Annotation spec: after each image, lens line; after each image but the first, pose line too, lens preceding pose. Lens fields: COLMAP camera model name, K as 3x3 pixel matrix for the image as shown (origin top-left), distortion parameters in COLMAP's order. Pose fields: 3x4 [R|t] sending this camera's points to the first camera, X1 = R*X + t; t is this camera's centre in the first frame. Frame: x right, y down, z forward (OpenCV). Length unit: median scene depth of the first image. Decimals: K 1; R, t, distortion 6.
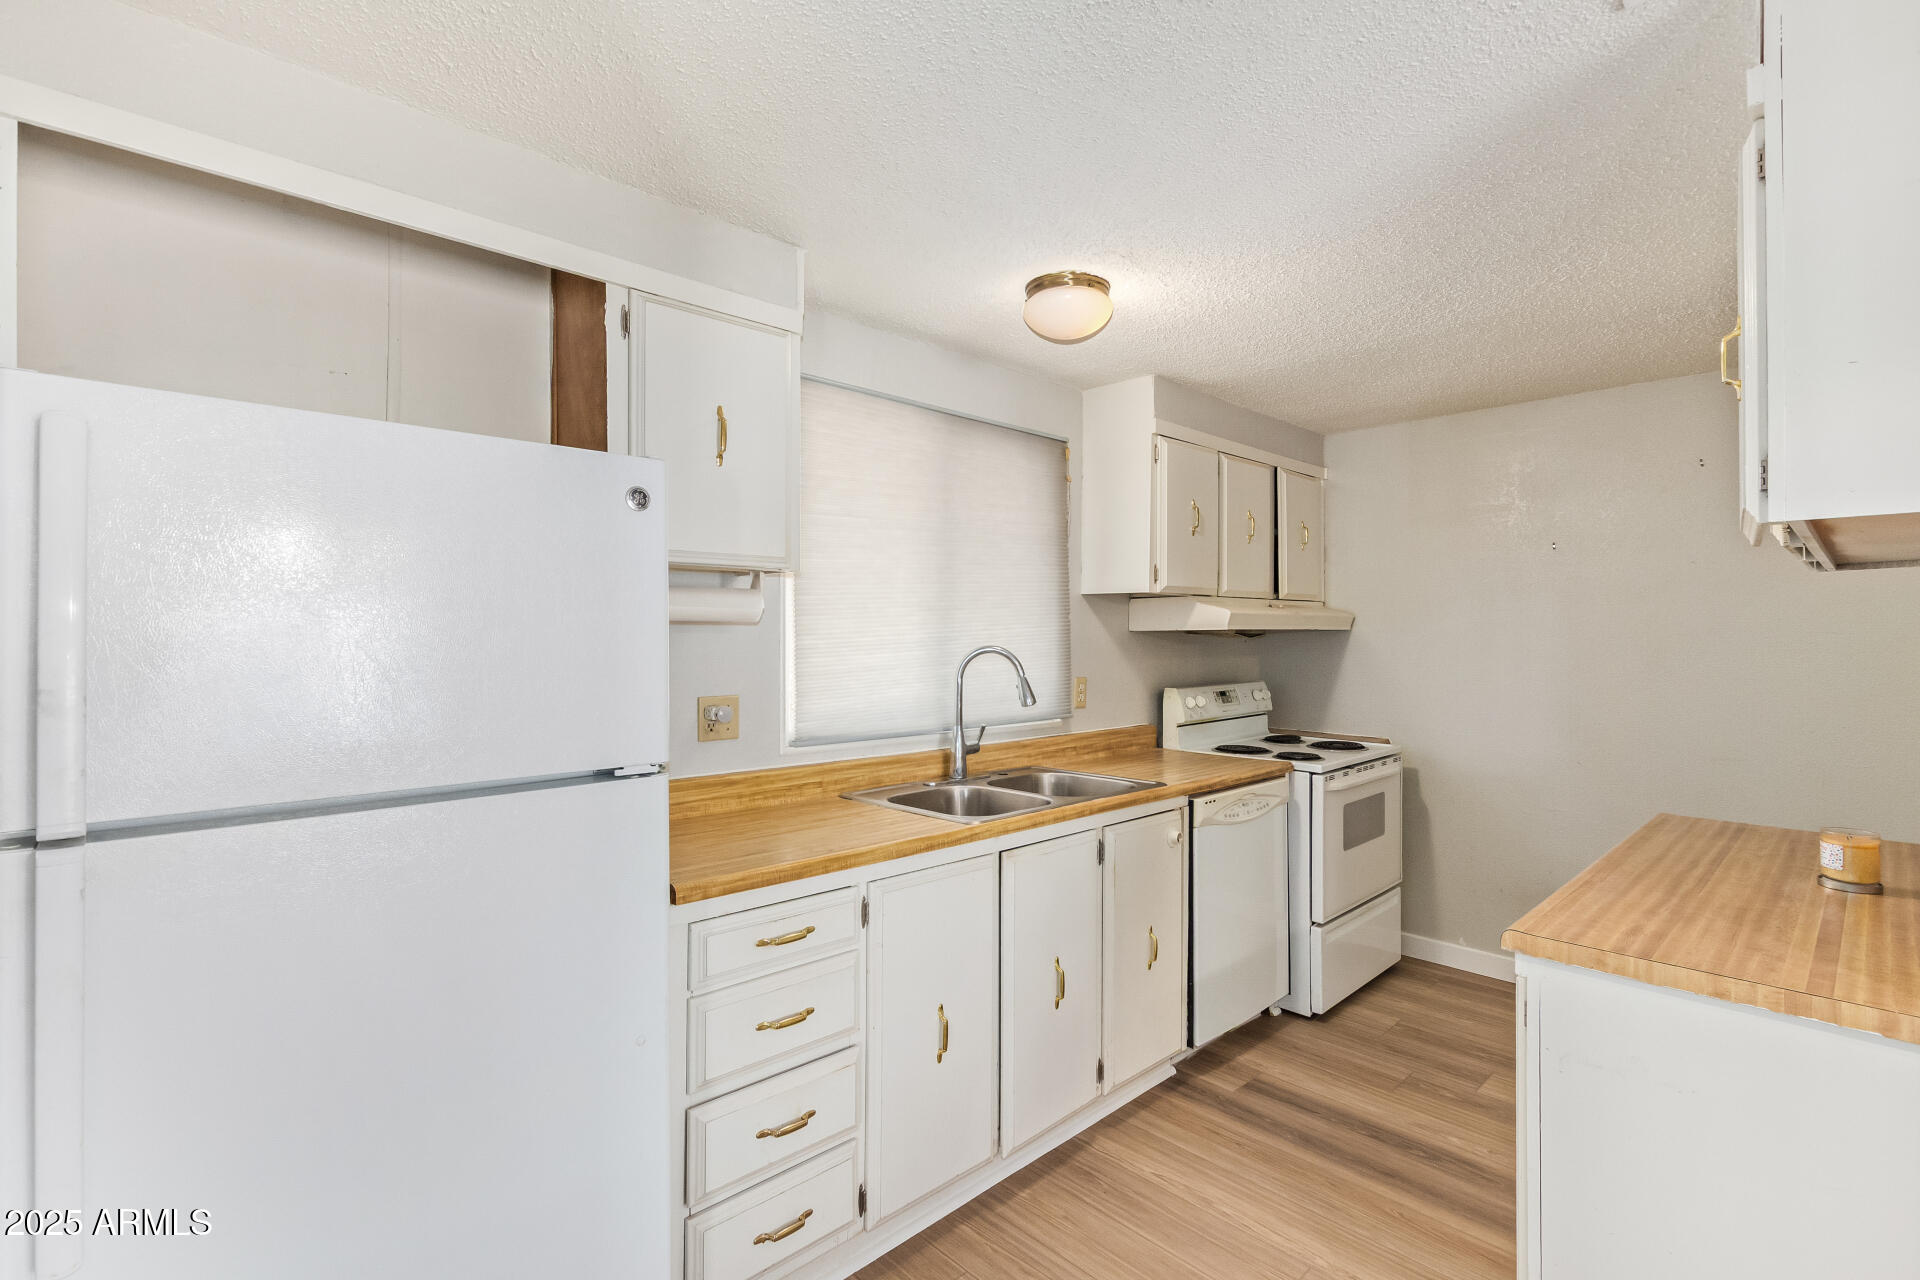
lens RADIAL K [[891.6, 0, 955.5], [0, 891.6, 631.7], [0, 0, 1]] dist [0.006665, -0.004483]
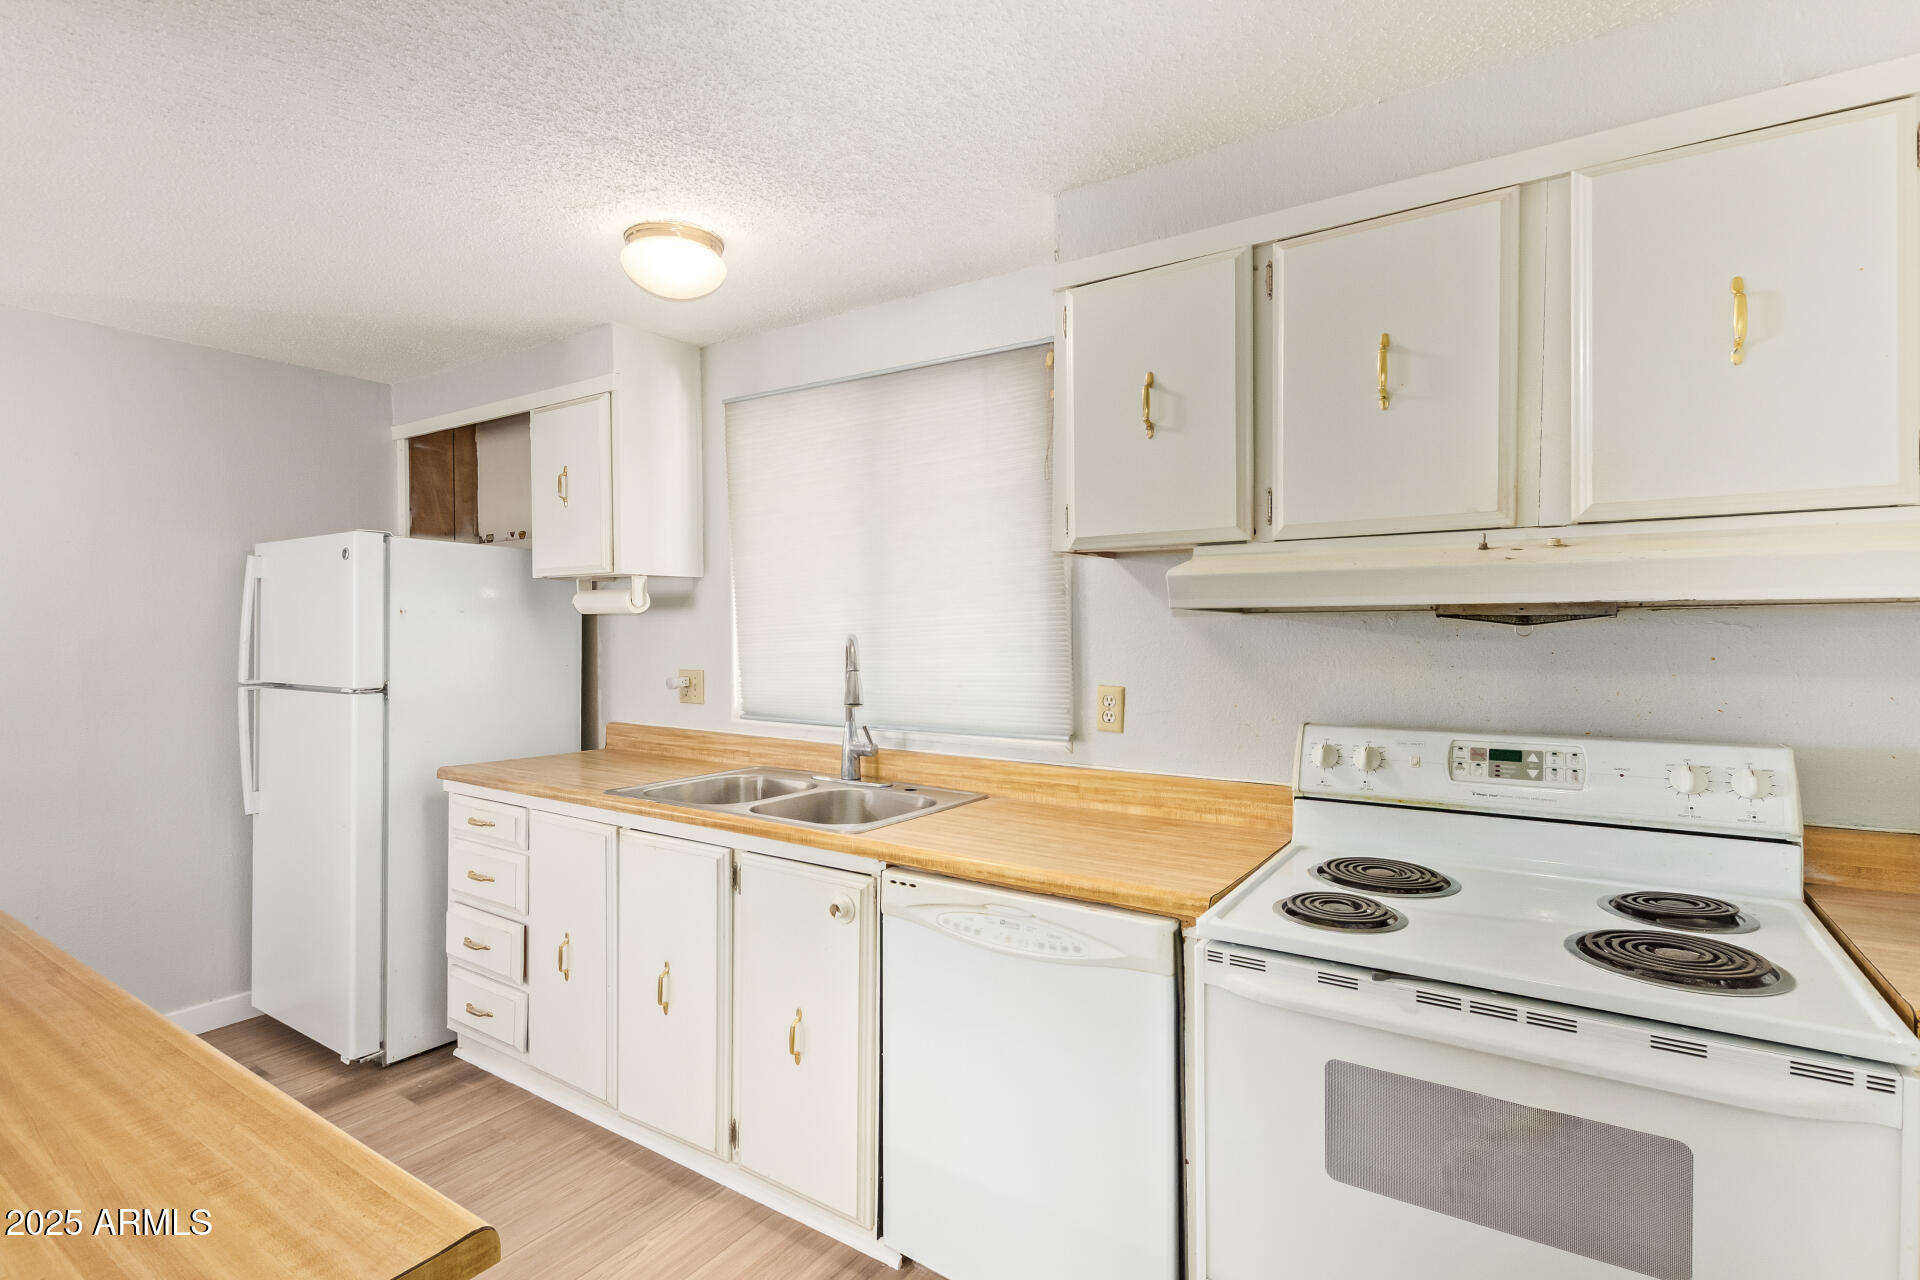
lens RADIAL K [[891.6, 0, 955.5], [0, 891.6, 631.7], [0, 0, 1]] dist [0.006665, -0.004483]
pose [[0.224611, 0.004917, -0.974436, 1.018527], [0.006976, 0.999954, 0.006654, 0.008751], [0.974424, -0.008292, 0.224566, 1.000435]]
